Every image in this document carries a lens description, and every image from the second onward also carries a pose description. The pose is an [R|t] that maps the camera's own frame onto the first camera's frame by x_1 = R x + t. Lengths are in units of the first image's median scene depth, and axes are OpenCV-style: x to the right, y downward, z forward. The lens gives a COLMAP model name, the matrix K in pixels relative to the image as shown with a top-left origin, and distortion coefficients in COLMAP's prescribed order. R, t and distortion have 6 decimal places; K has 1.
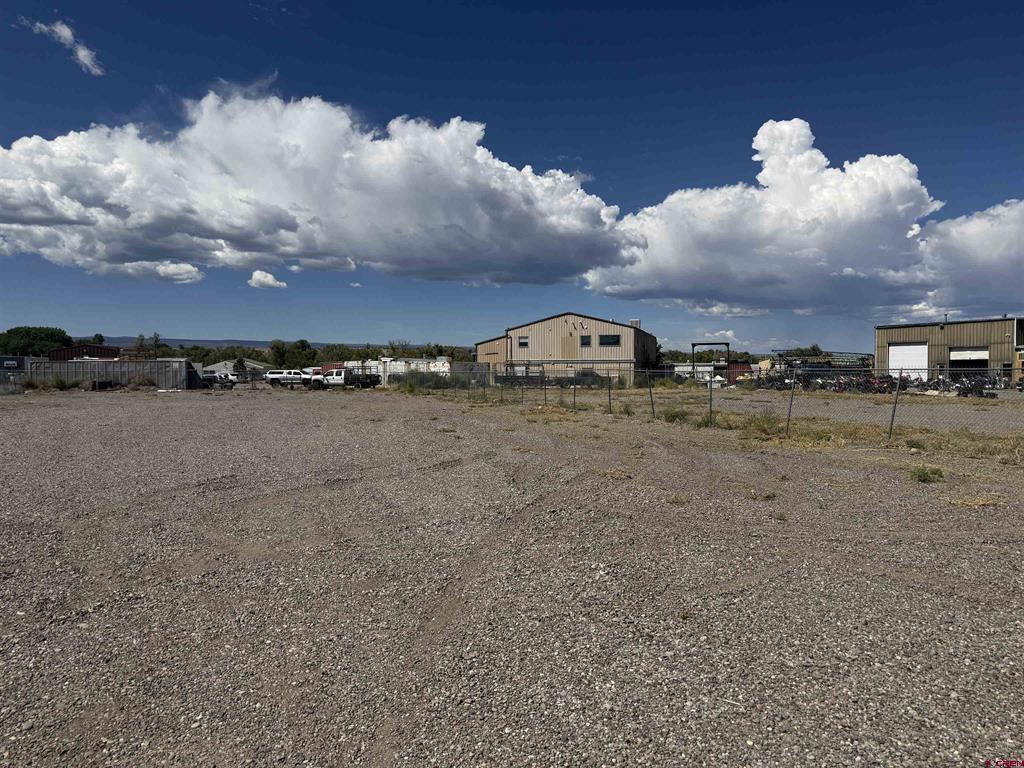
lens RADIAL K [[725.6, 0, 508.3], [0, 725.6, 389.9], [0, 0, 1]] dist [0.081653, -0.099924]
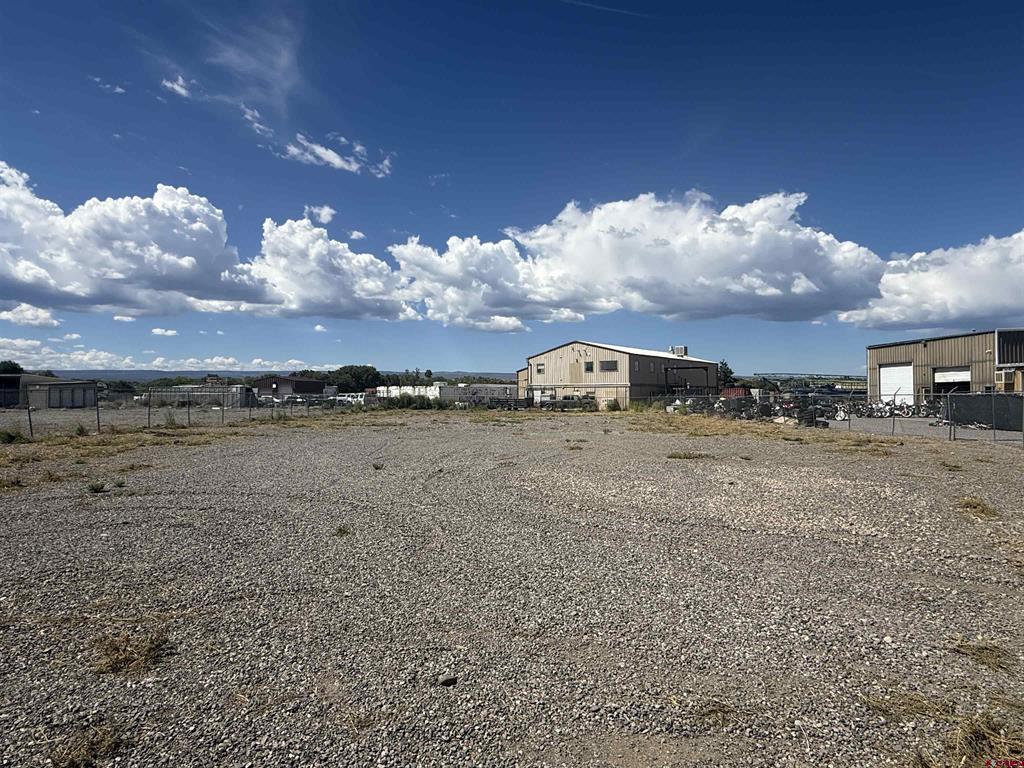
lens RADIAL K [[577.3, 0, 530.6], [0, 577.3, 391.5], [0, 0, 1]] dist [-0.025878, 0.005354]
pose [[0.912018, 0.000306, -0.410149, 0.379629], [-0.013811, 0.999456, -0.029964, -0.004991], [0.409917, 0.032992, 0.911526, 0.200783]]
